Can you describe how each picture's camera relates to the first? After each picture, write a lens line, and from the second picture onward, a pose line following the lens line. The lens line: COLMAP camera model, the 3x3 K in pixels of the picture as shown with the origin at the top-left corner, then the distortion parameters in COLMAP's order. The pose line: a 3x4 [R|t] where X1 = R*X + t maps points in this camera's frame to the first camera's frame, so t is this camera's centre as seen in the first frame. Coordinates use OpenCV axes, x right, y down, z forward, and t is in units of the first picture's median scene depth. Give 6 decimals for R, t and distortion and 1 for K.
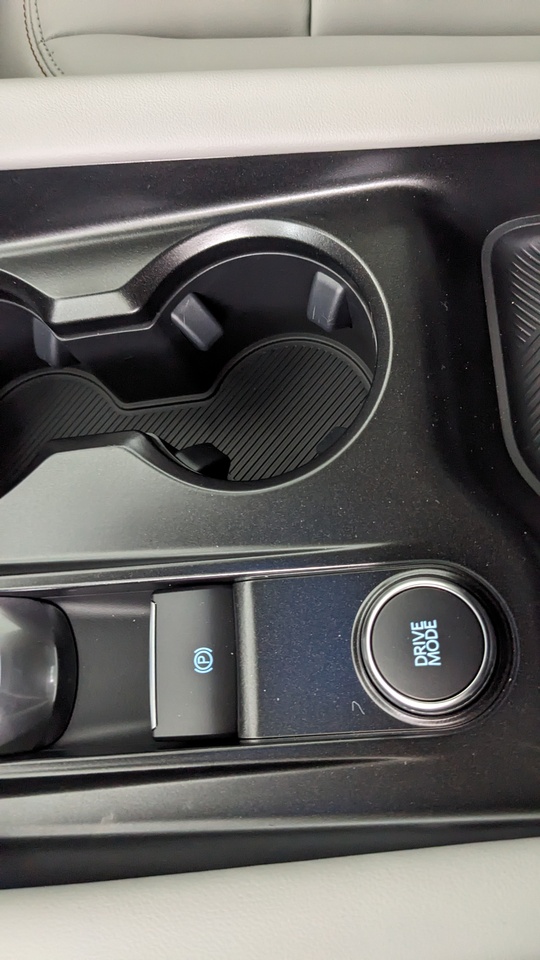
lens RADIAL K [[782.2, 0, 270.0], [0, 782.2, 480.0], [0, 0, 1]] dist [0.061415, -0.072564]
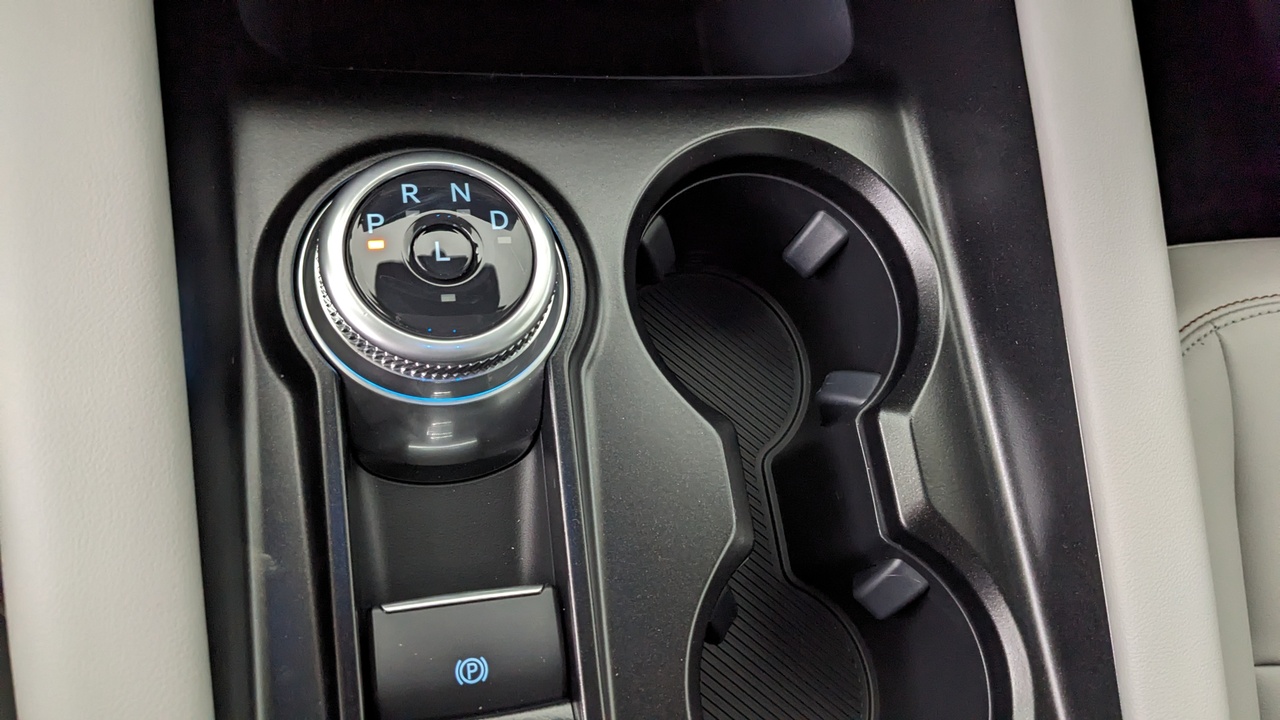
lens RADIAL K [[1042.9, 0, 656.4], [0, 1042.9, 358.3], [0, 0, 1]] dist [0.061415, -0.072564]
pose [[0.037327, 0.993587, -0.106728, -0.227987], [-0.999020, 0.034560, -0.027651, 0.054645], [-0.023785, 0.107655, 0.993904, -0.055699]]
